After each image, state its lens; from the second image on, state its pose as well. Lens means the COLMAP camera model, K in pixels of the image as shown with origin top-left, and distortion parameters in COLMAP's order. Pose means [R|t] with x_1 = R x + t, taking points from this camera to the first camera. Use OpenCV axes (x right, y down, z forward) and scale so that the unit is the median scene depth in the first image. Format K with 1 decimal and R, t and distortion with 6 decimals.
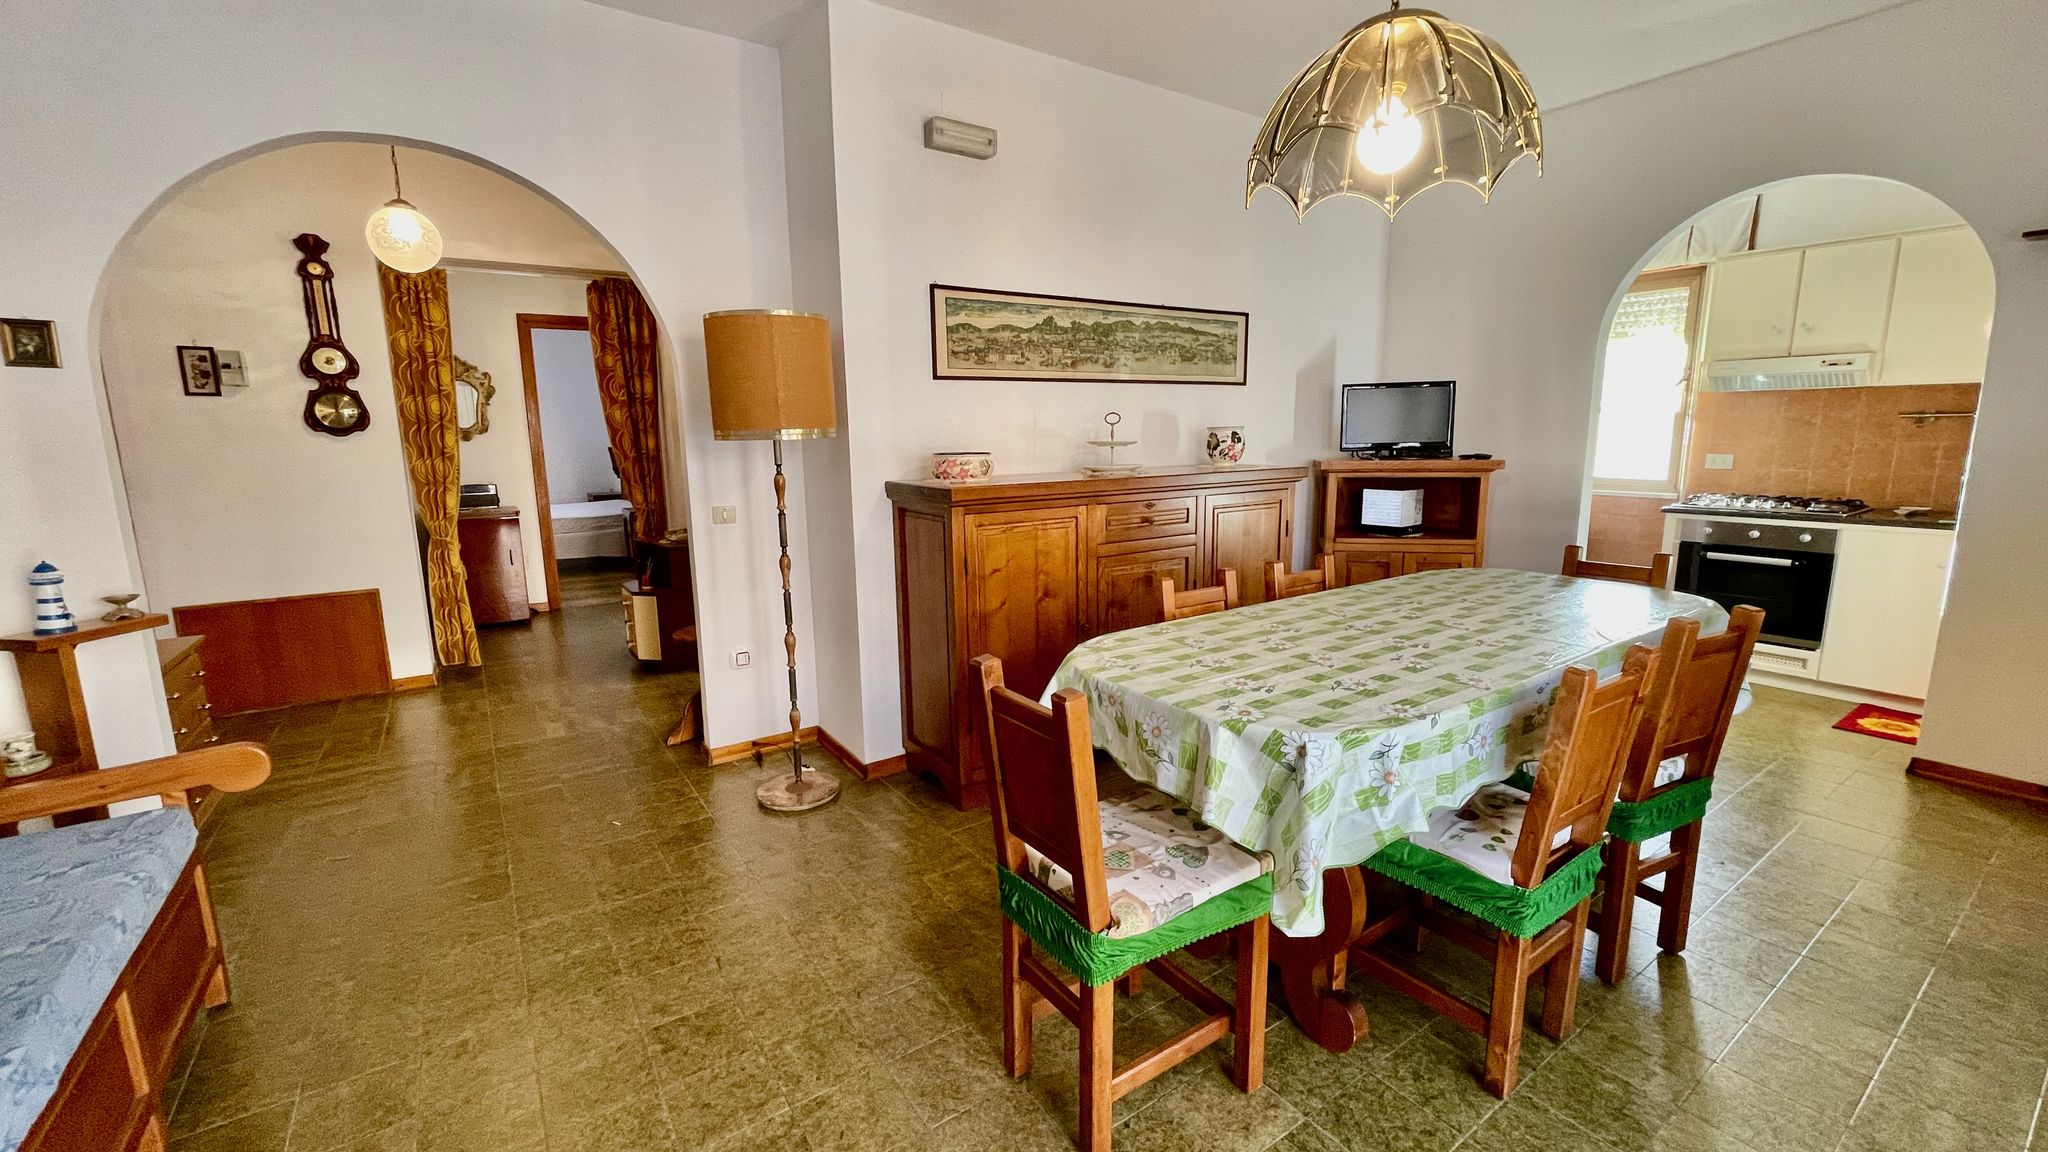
lens RADIAL K [[822.4, 0, 1031.6], [0, 822.4, 572.8], [0, 0, 1]] dist [-0.012494, 0.010063]
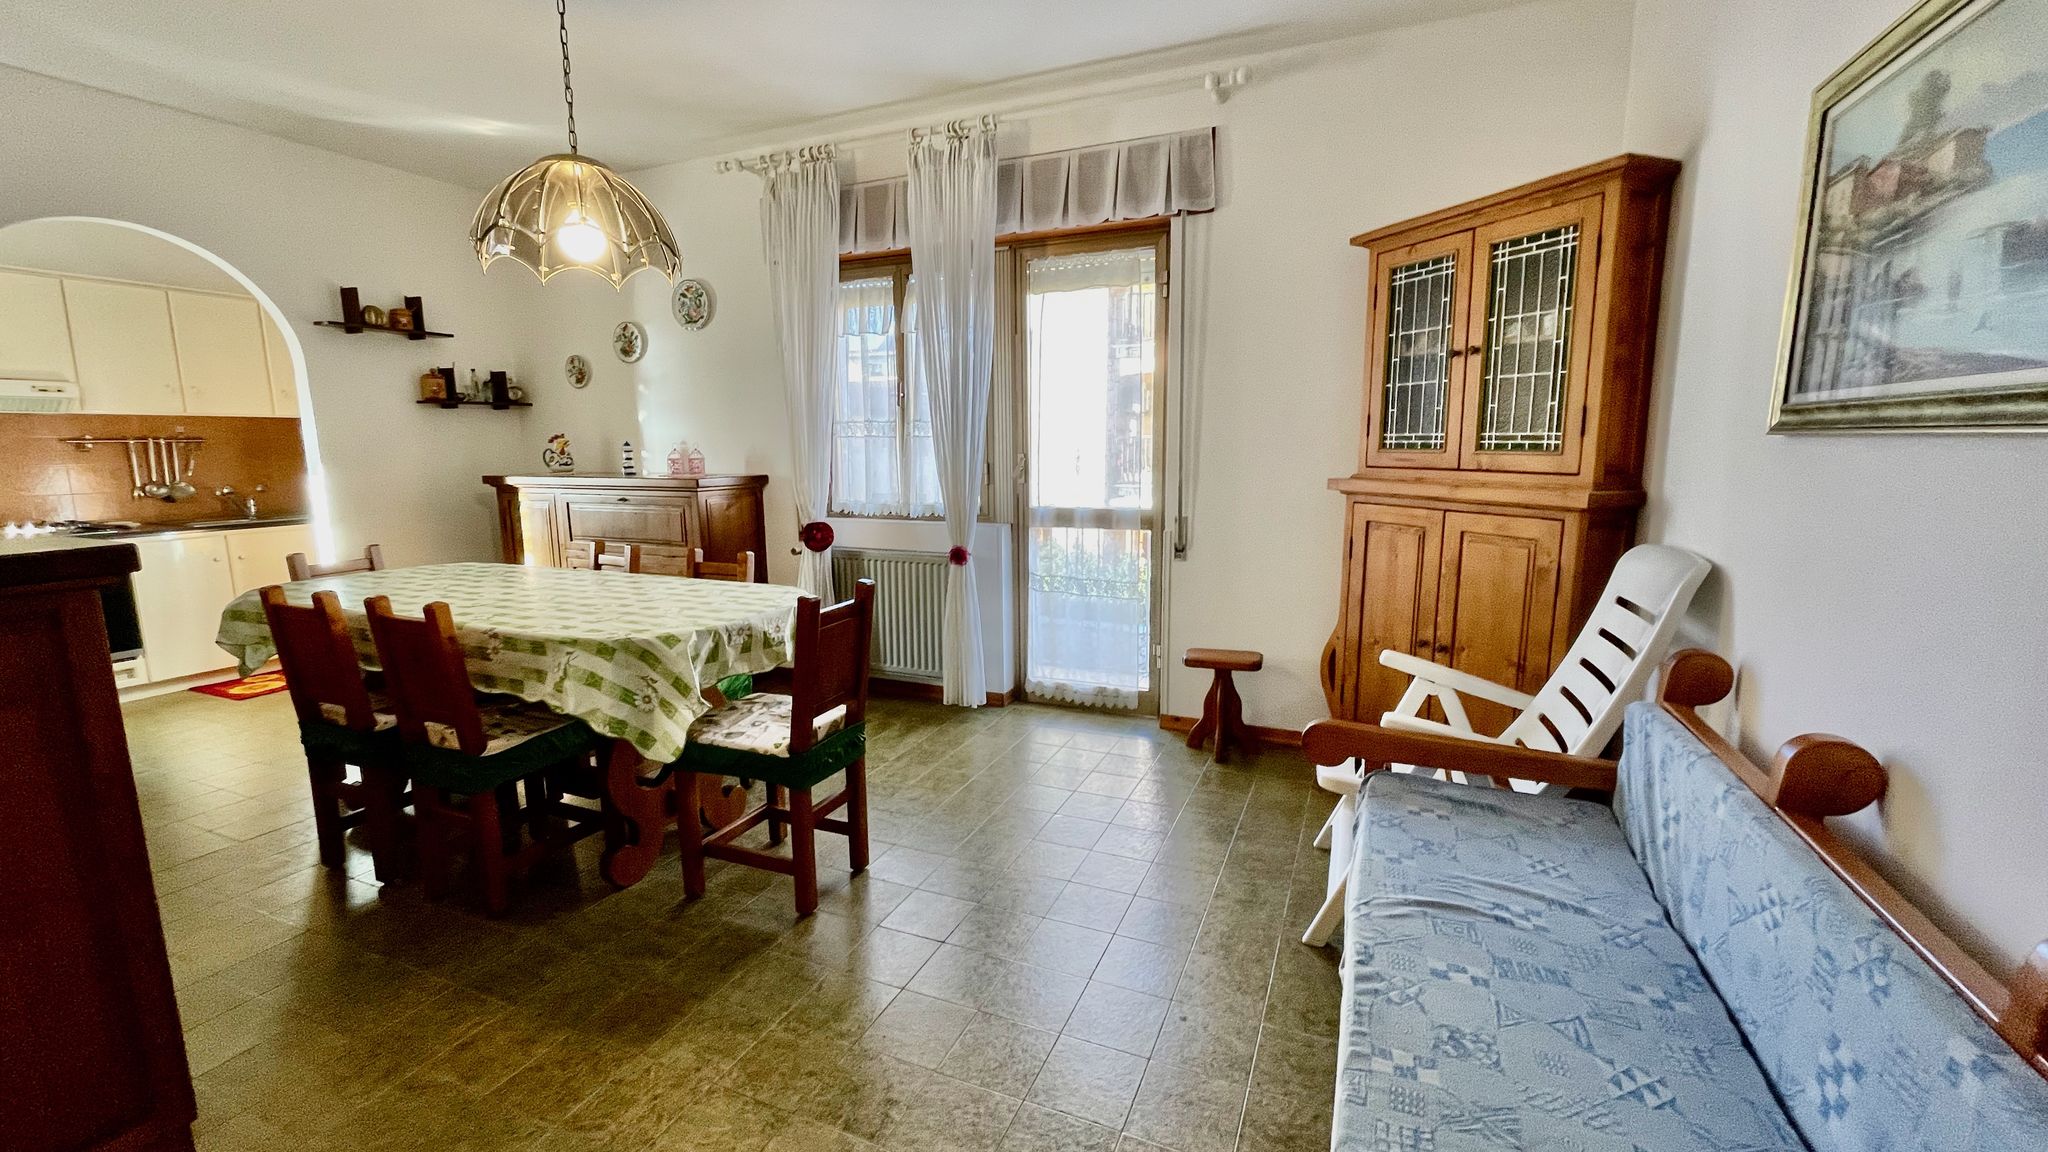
lens RADIAL K [[822.1, 0, 1029.0], [0, 822.1, 570.5], [0, 0, 1]] dist [-0.002719, -0.000174]
pose [[-0.535829, -0.114941, 0.836466, -0.557350], [0.157543, 0.959681, 0.232792, -0.080670], [-0.829498, 0.256516, -0.496117, 0.535726]]
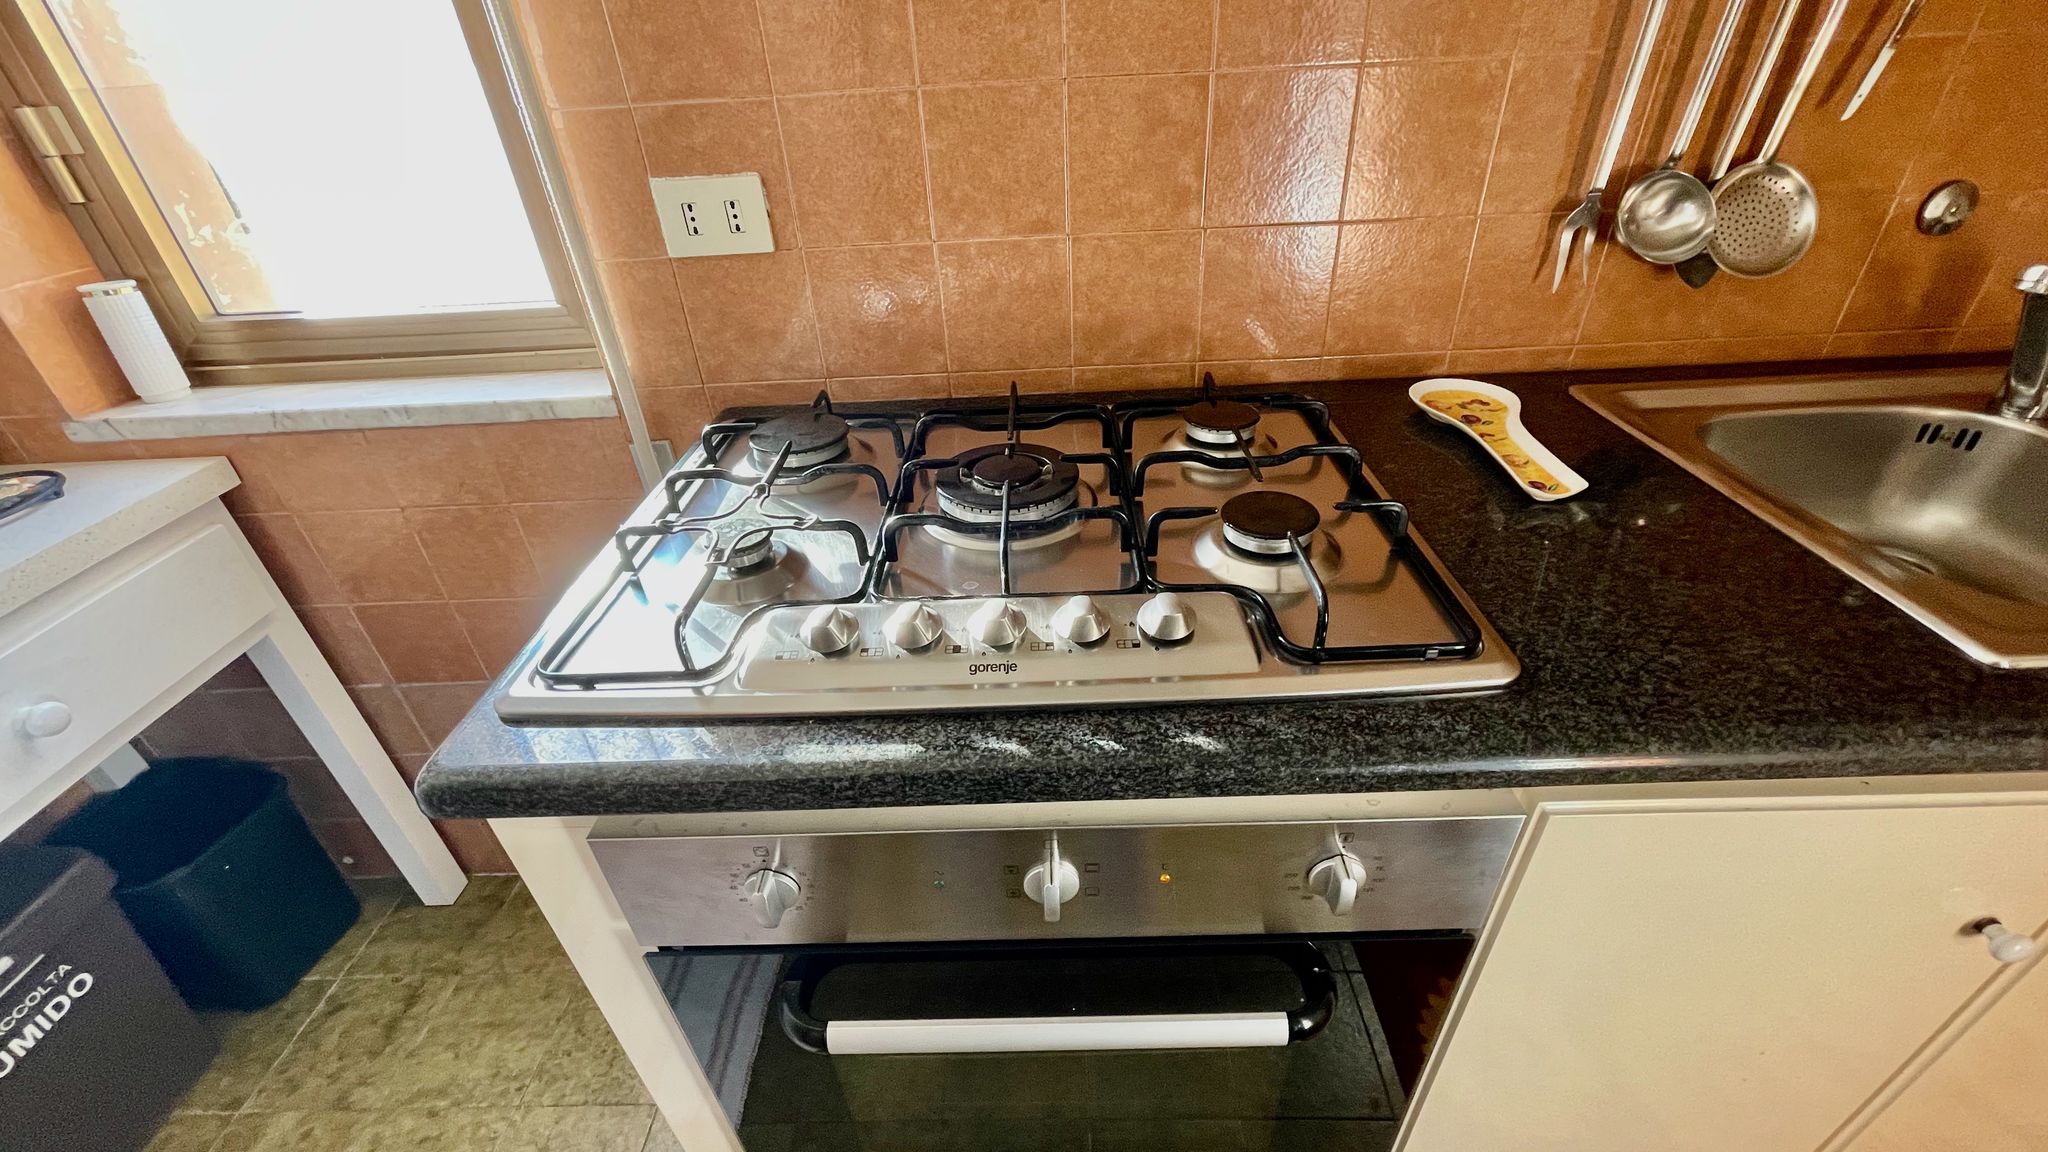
lens RADIAL K [[822.1, 0, 1029.0], [0, 822.1, 570.5], [0, 0, 1]] dist [-0.002719, -0.000174]
pose [[0.572417, -0.452702, 0.683666, 0.836680], [0.179396, 0.882721, 0.434305, -0.156642], [-0.800097, -0.125957, 0.586498, 0.960612]]
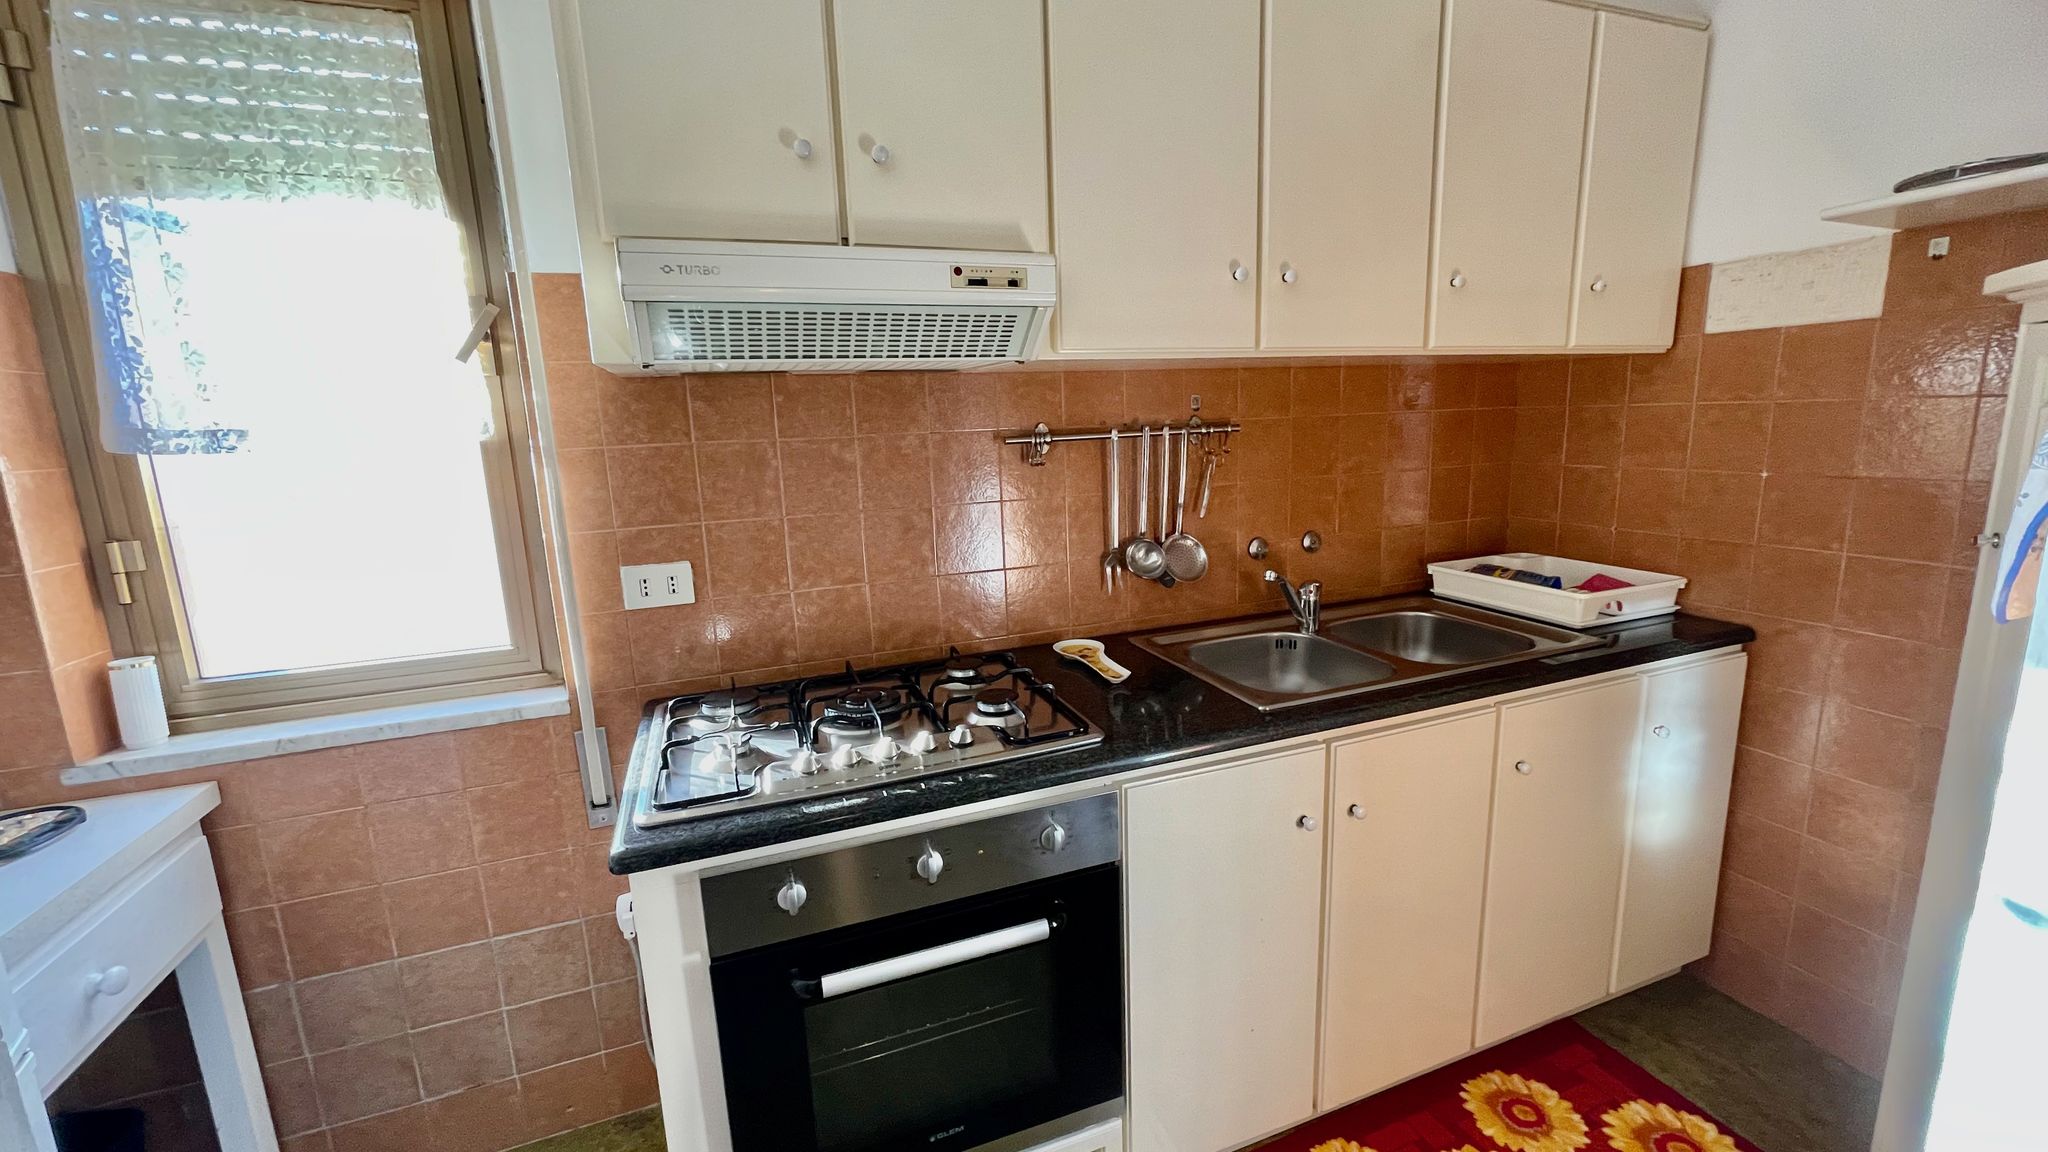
lens RADIAL K [[821.5, 0, 1032.5], [0, 821.5, 573.2], [0, 0, 1]] dist [-0.002469, -0.001177]
pose [[0.237216, -0.178266, 0.954961, 0.656283], [0.199235, 0.971051, 0.131779, -0.181836], [-0.950807, 0.159001, 0.265866, 0.902652]]
